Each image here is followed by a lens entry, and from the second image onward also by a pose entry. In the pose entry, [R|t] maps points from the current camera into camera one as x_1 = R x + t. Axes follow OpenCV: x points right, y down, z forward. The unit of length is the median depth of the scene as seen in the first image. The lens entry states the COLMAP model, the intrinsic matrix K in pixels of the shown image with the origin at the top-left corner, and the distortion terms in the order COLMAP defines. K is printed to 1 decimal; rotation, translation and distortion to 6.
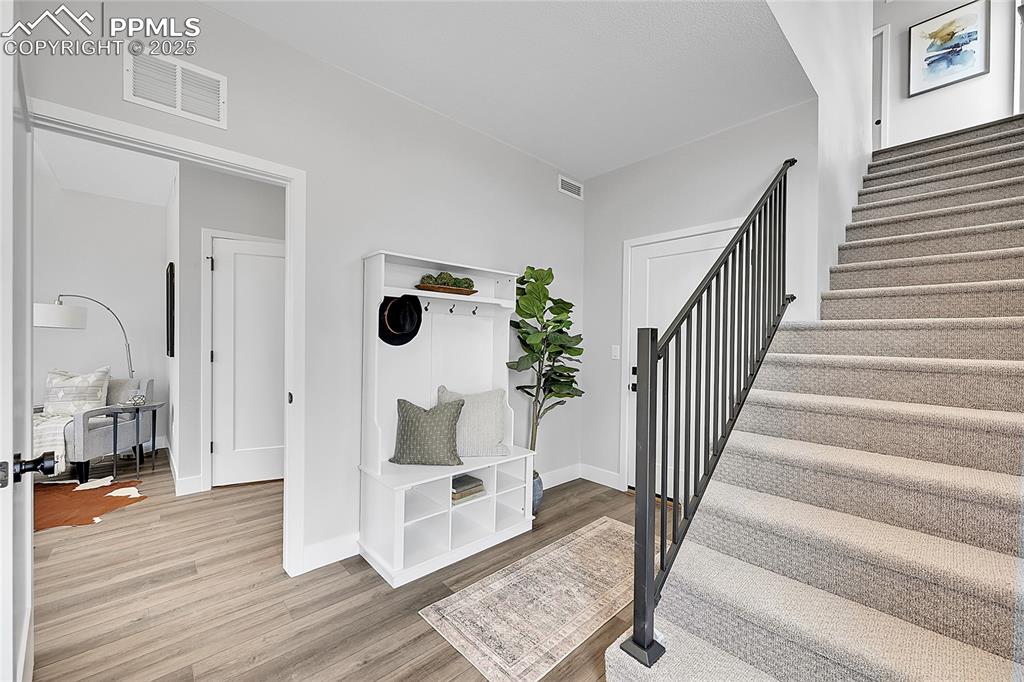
lens RADIAL K [[402.2, 0, 512.3], [0, 402.2, 343.8], [0, 0, 1]] dist [-0.002248, 0.000036]
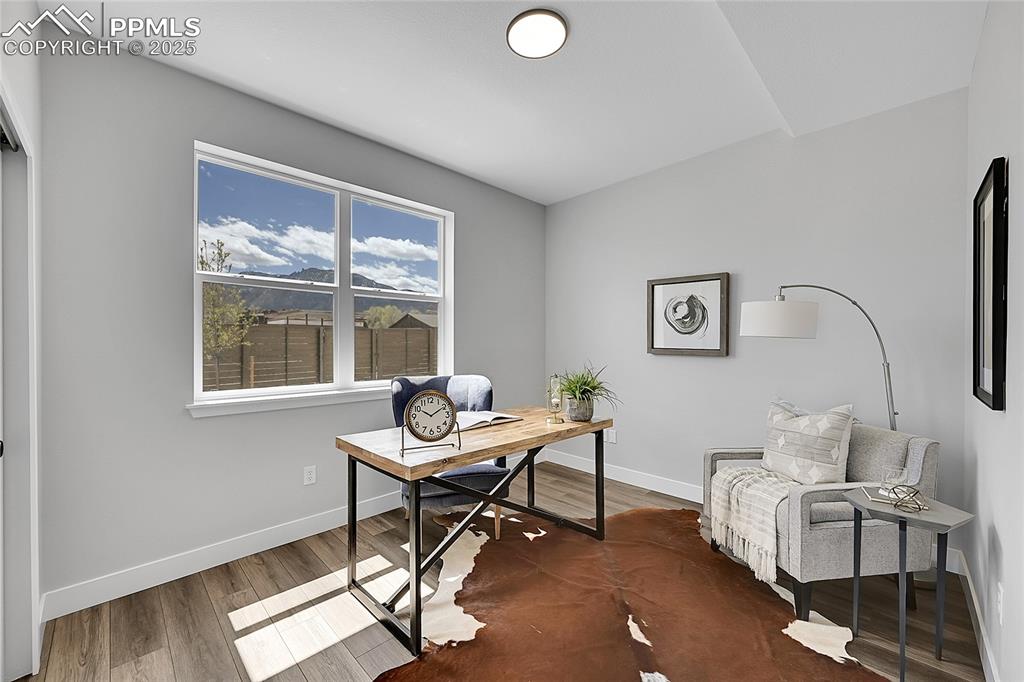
lens RADIAL K [[402.2, 0, 512.3], [0, 402.2, 343.8], [0, 0, 1]] dist [-0.002248, 0.000036]
pose [[0.039324, 0.003225, -0.999221, -0.492480], [-0.005964, 0.999978, 0.002993, -0.027836], [0.999209, 0.005841, 0.039342, 0.533323]]
